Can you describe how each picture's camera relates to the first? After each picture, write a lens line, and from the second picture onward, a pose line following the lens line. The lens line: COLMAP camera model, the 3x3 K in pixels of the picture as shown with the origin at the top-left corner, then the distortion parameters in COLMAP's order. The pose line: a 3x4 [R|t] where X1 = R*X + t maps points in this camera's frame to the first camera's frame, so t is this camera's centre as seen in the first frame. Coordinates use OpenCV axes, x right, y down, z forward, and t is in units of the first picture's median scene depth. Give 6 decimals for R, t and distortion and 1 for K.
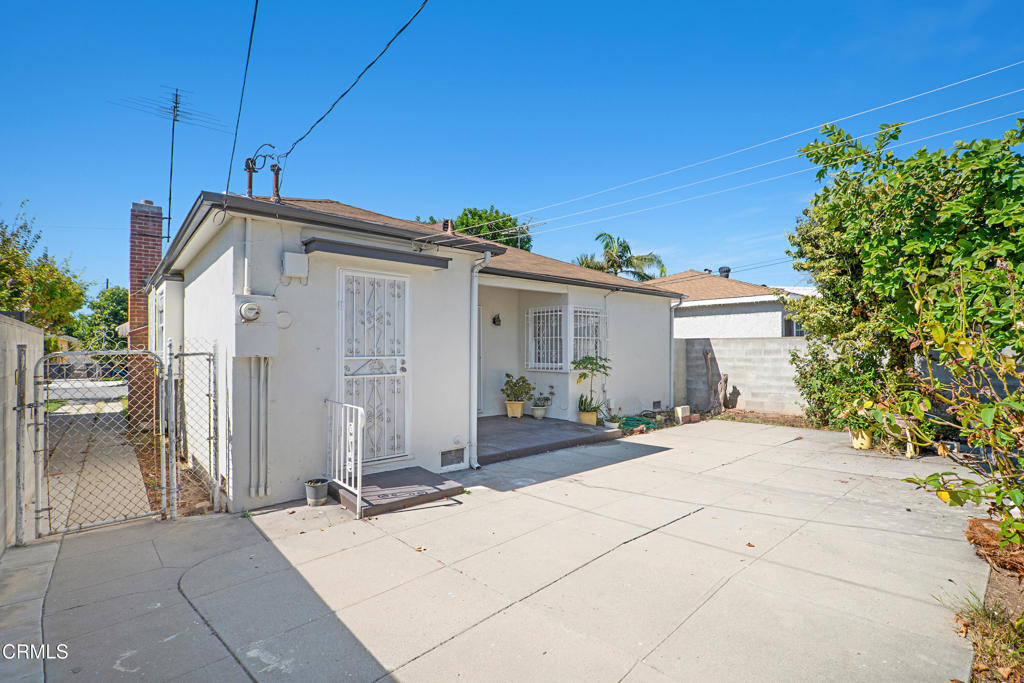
lens RADIAL K [[475.4, 0, 506.9], [0, 475.4, 347.1], [0, 0, 1]] dist [-0.027744, 0.000023]
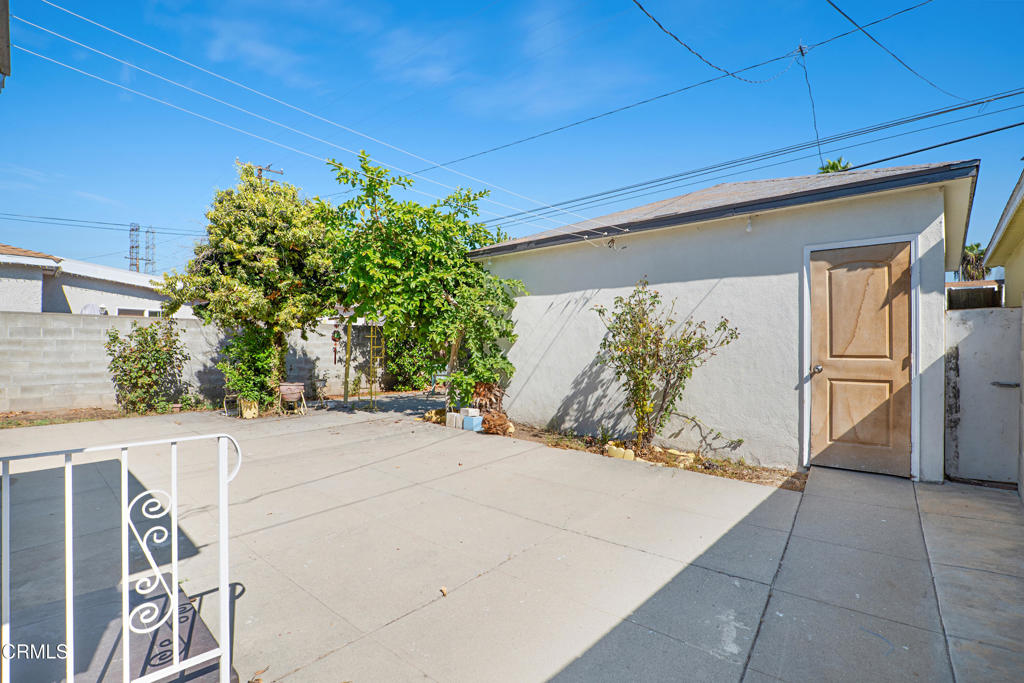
lens RADIAL K [[475.4, 0, 519.6], [0, 475.4, 343.1], [0, 0, 1]] dist [-0.027744, 0.000023]
pose [[-0.113822, 0.000457, 0.993501, -0.548753], [-0.012629, 0.999918, -0.001907, 0.038884], [-0.993421, -0.012764, -0.113807, 0.603441]]
